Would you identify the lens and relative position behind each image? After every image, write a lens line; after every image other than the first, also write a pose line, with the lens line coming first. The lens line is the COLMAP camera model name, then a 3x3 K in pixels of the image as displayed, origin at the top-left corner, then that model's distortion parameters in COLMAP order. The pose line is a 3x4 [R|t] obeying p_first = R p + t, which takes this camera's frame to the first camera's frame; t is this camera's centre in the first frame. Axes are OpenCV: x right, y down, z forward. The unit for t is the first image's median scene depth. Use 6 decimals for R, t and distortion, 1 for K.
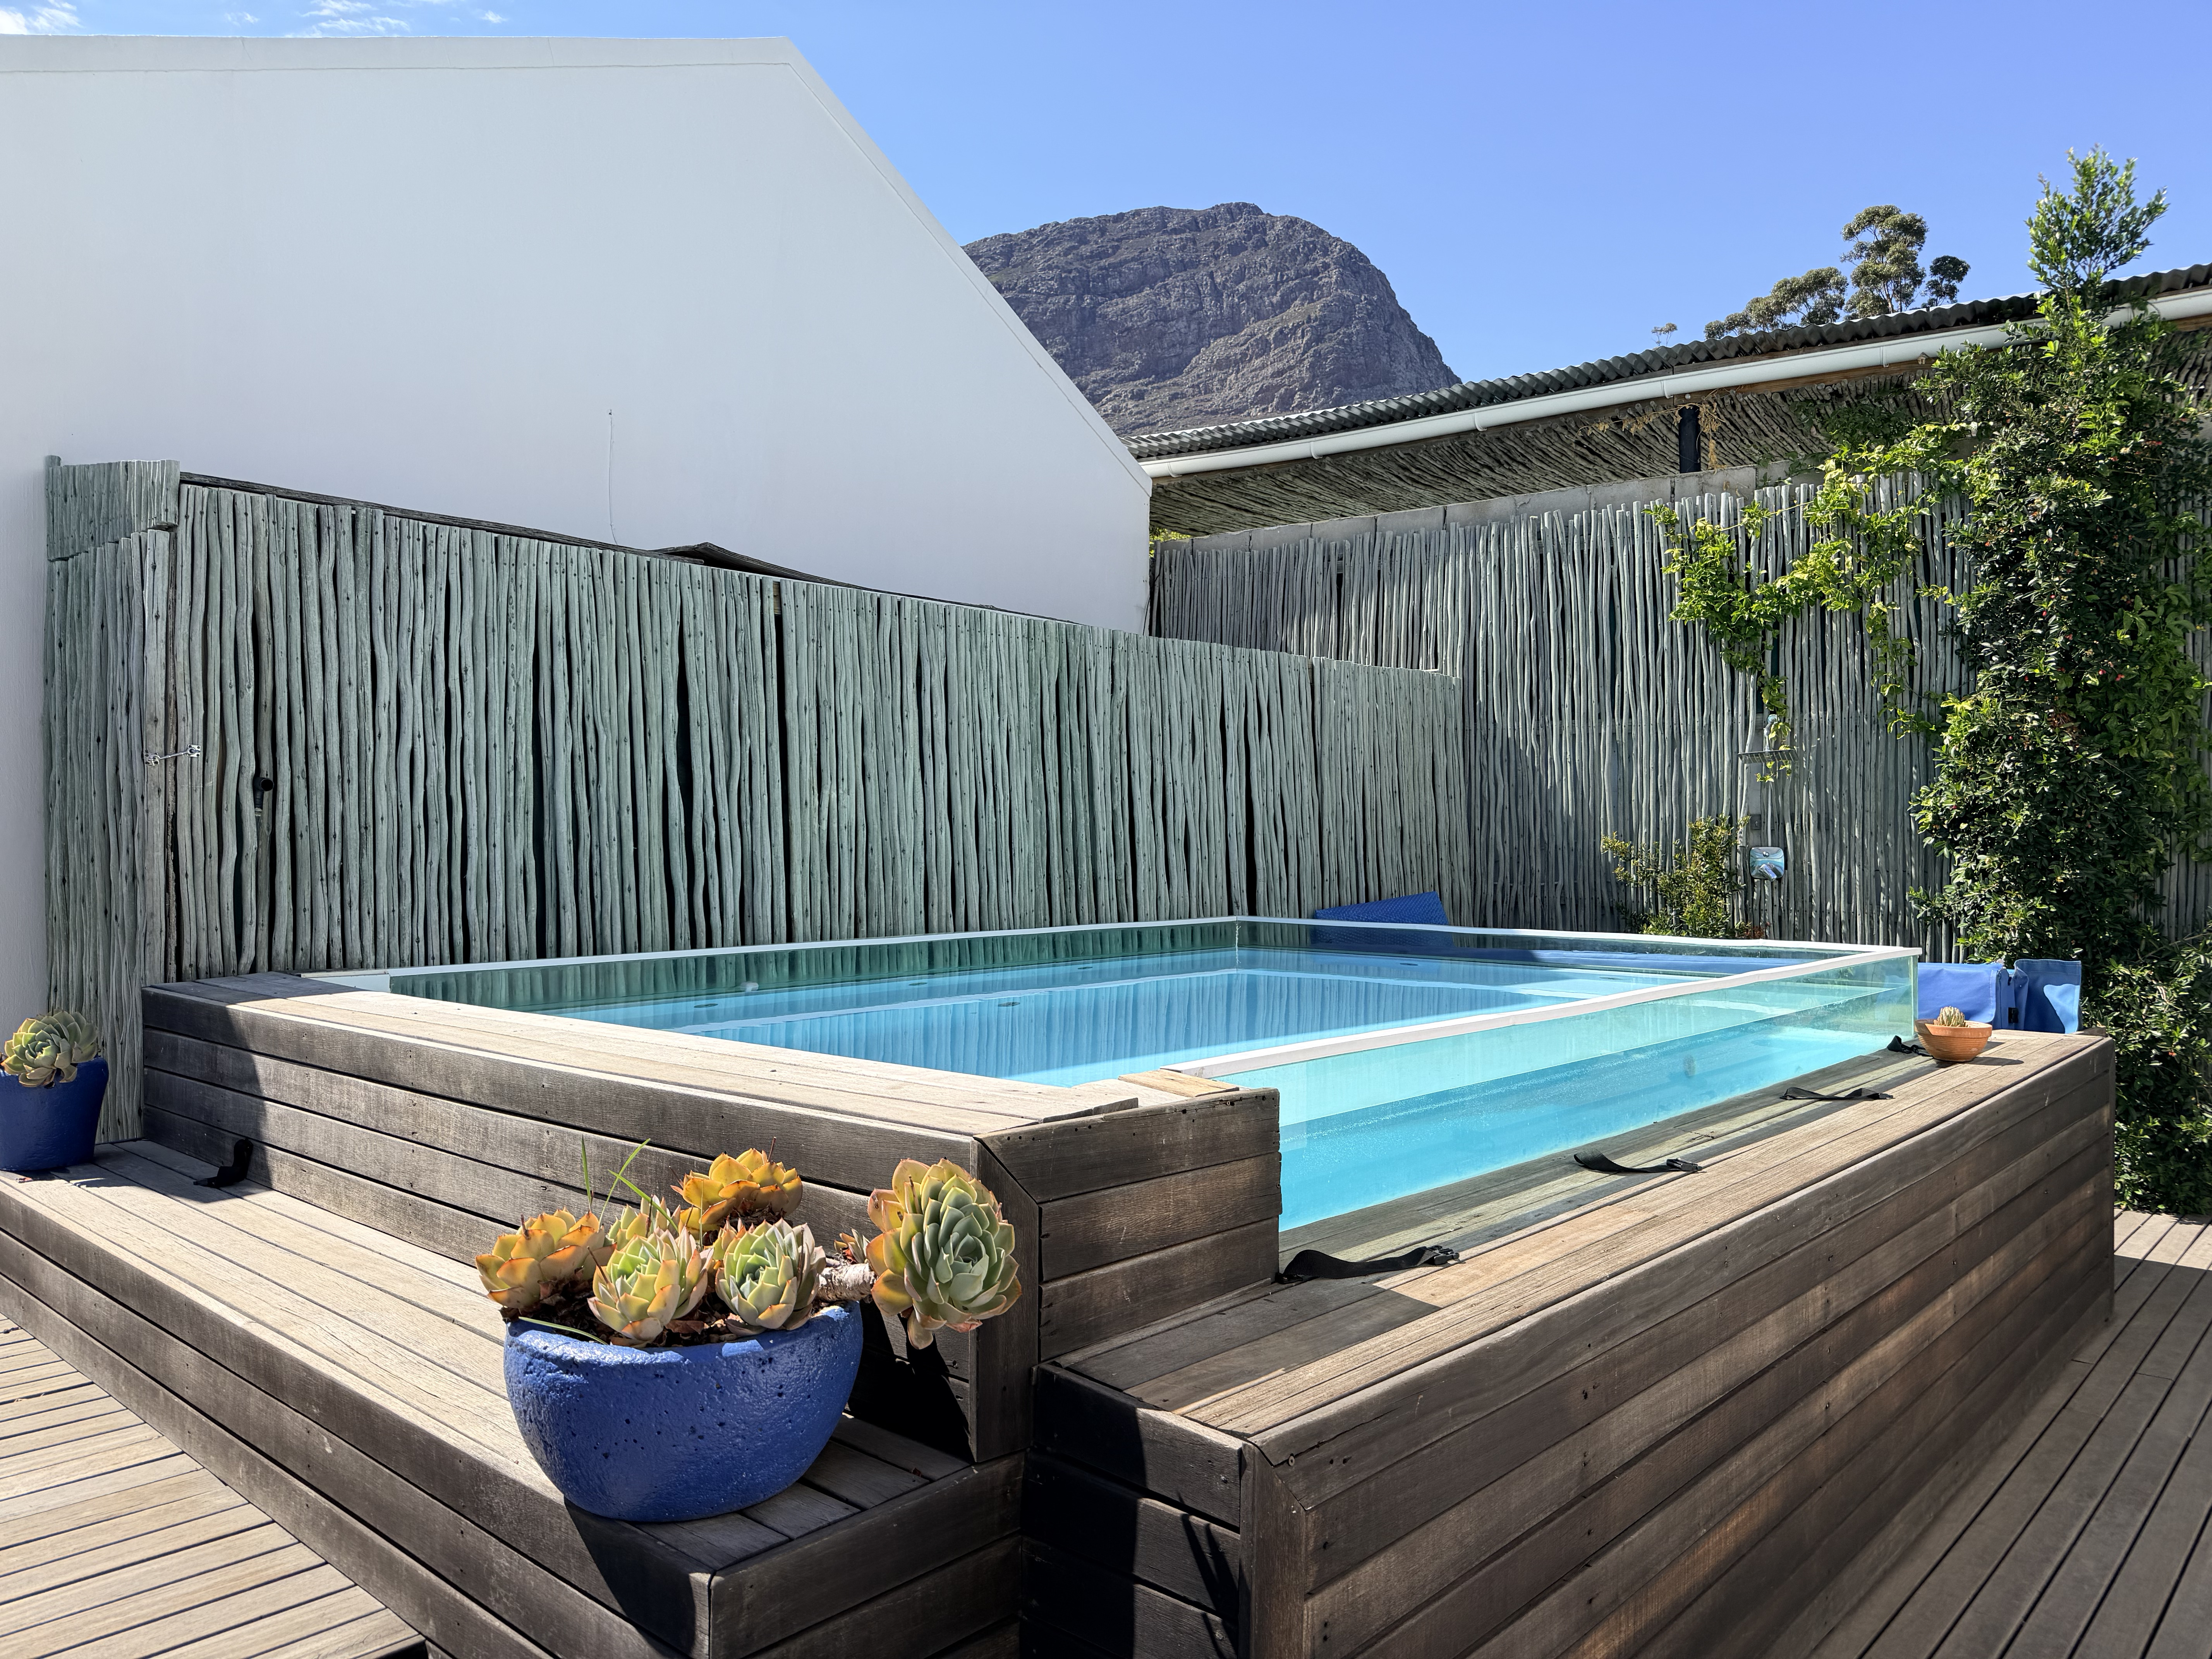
lens RADIAL K [[1528.2, 0, 1113.7], [0, 1528.2, 823.9], [0, 0, 1]] dist [0.070061, -0.000095]
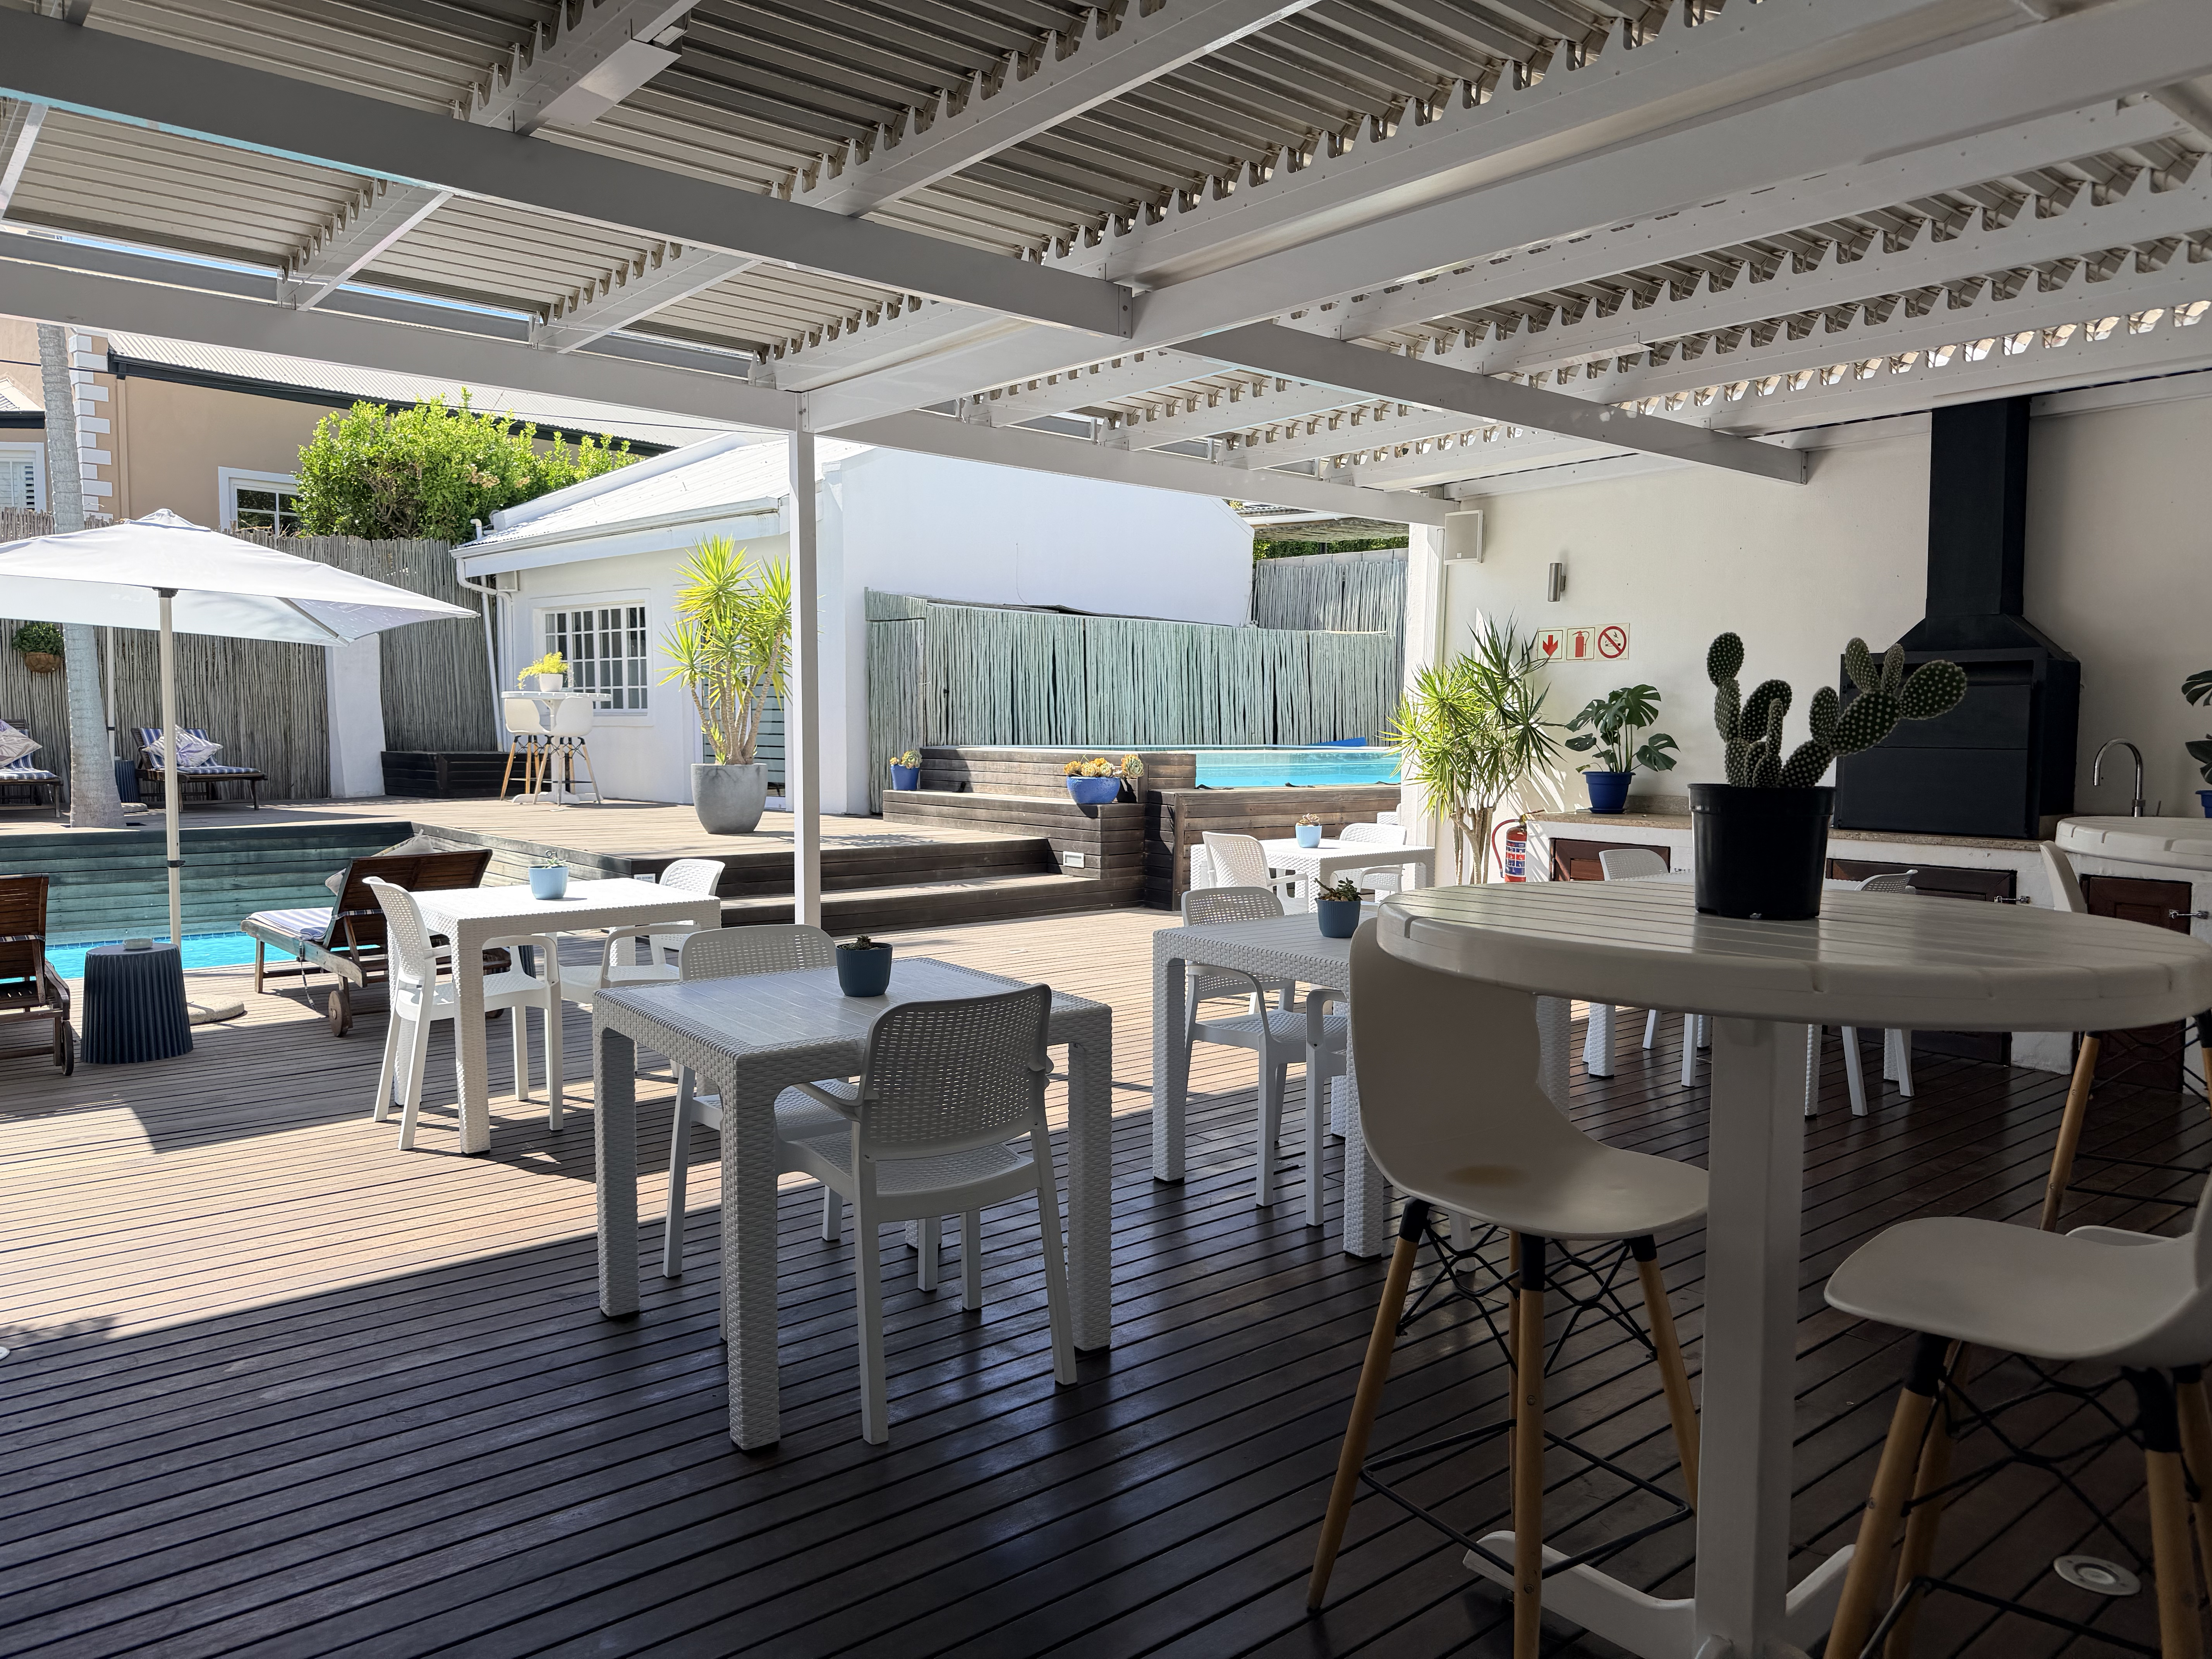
lens RADIAL K [[1528.2, 0, 1113.7], [0, 1528.2, 823.9], [0, 0, 1]] dist [0.070061, -0.000095]
pose [[0.989672, 0.019137, -0.142069, 0.241452], [-0.008562, 0.997171, 0.074675, 0.008755], [0.143096, -0.072688, 0.987036, -1.784995]]
